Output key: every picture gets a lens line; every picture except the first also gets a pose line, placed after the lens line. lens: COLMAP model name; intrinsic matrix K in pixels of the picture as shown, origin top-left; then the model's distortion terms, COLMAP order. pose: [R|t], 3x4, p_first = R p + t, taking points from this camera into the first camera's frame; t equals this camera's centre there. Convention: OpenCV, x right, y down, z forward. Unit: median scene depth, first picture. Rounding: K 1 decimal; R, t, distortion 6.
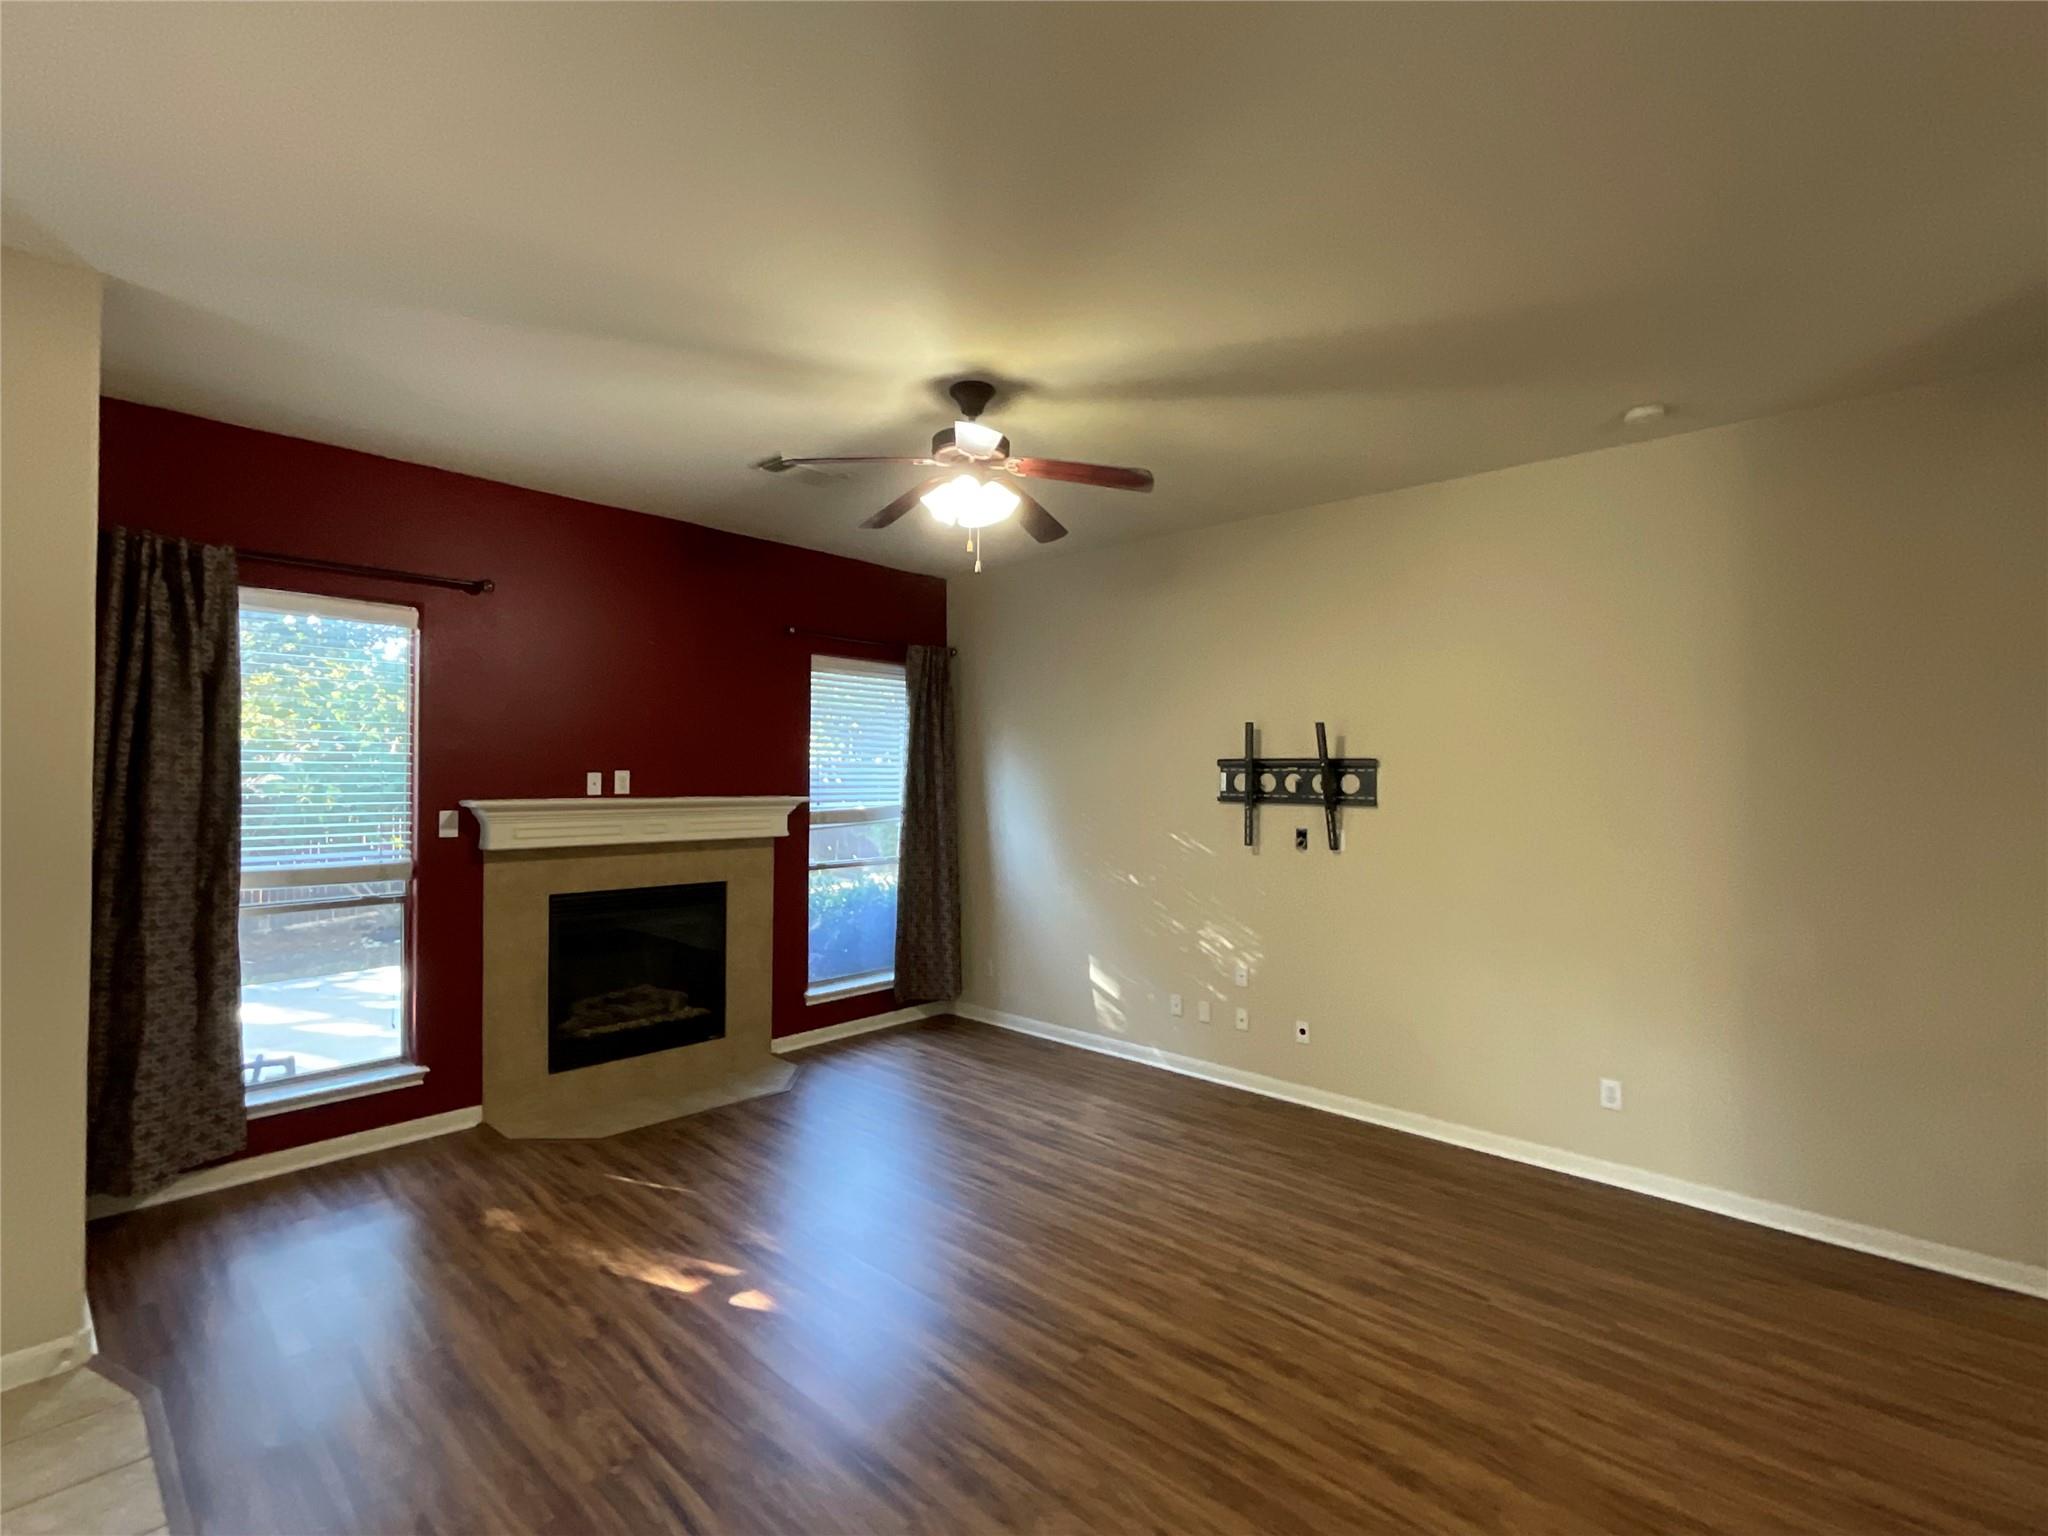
lens RADIAL K [[950.0, 0, 1024.0], [0, 950.0, 768.0], [0, 0, 1]] dist [-0.000475, 0.000161]
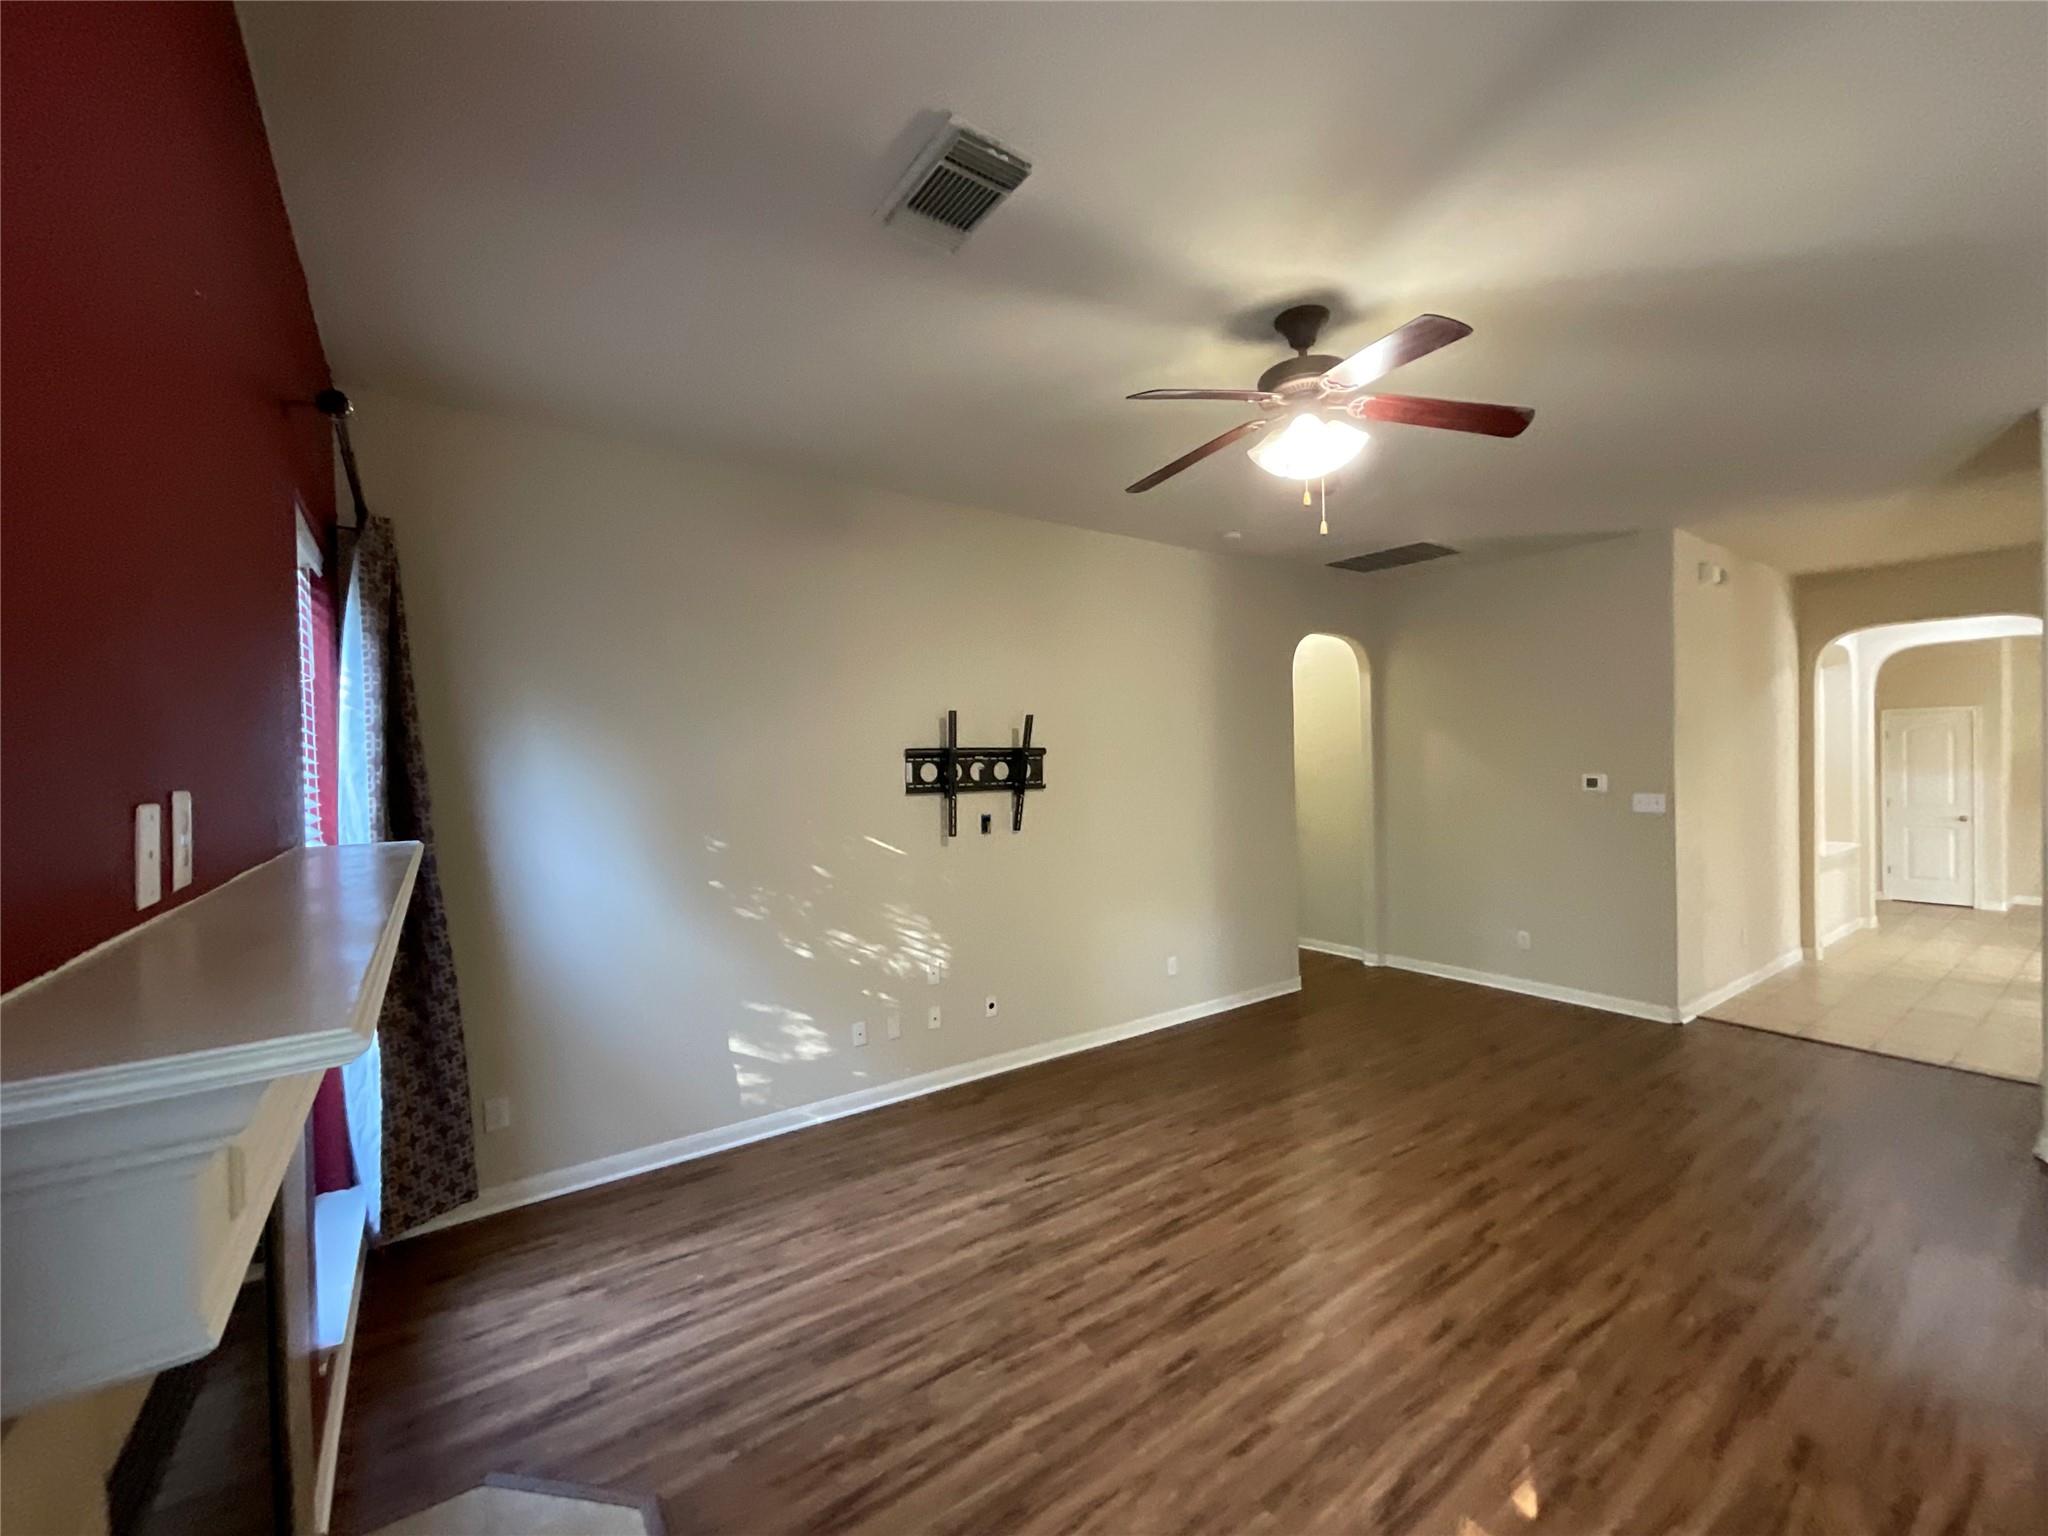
lens RADIAL K [[834.5, 0, 1024.0], [0, 834.5, 768.0], [0, 0, 1]] dist [-0.000572, 0.000219]
pose [[0.205826, -0.020183, 0.978380, -0.601246], [0.012917, 0.999756, 0.017906, -0.003542], [-0.978503, 0.008953, 0.206036, 0.768481]]
